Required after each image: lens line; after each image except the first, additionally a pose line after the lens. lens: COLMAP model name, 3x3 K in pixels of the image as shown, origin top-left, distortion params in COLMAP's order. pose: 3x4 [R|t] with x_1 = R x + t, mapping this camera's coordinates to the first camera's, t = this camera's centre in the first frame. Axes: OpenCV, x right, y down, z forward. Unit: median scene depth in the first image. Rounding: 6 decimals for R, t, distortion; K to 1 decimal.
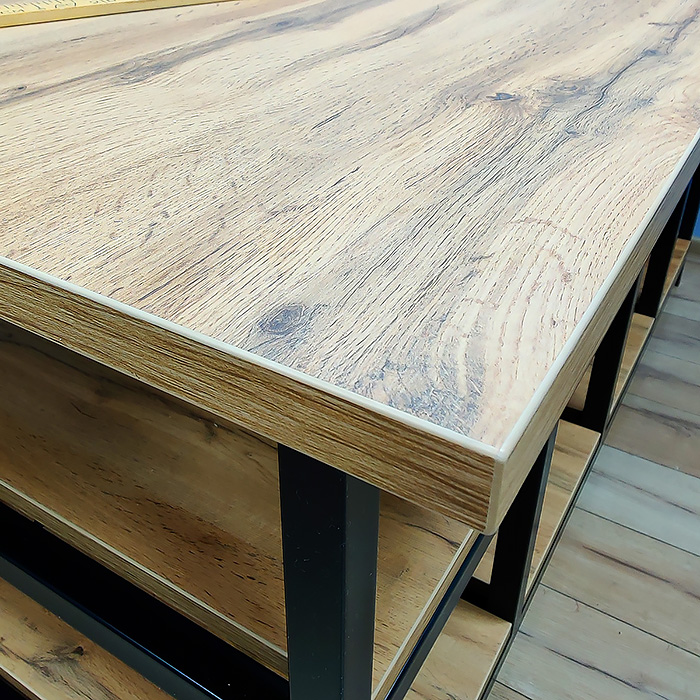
lens RADIAL K [[651.6, 0, 350.0], [0, 651.6, 350.0], [0, 0, 1]] dist [-0.003720, -0.013789]
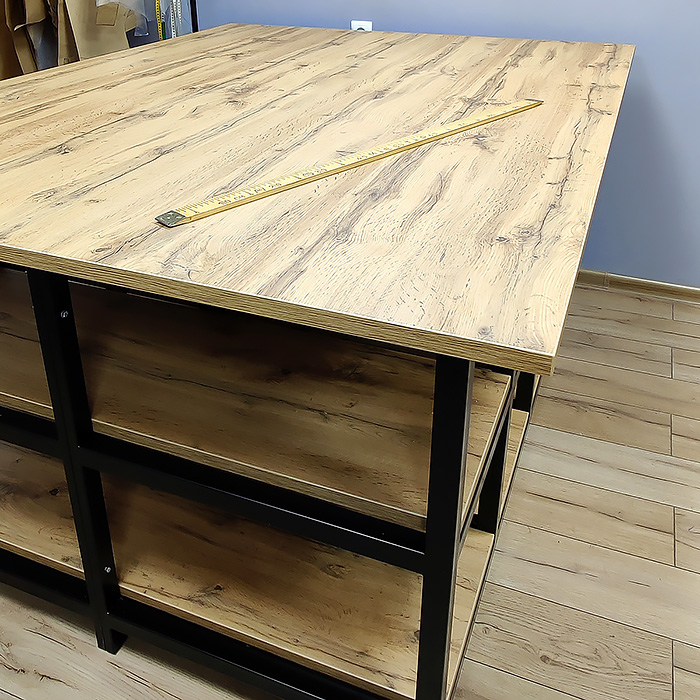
lens RADIAL K [[651.6, 0, 350.0], [0, 651.6, 350.0], [0, 0, 1]] dist [-0.003720, -0.013789]
pose [[0.983761, -0.090732, 0.154863, -0.403739], [0.099948, 0.993592, -0.052784, 0.050044], [-0.149081, 0.067405, 0.986525, -0.702156]]
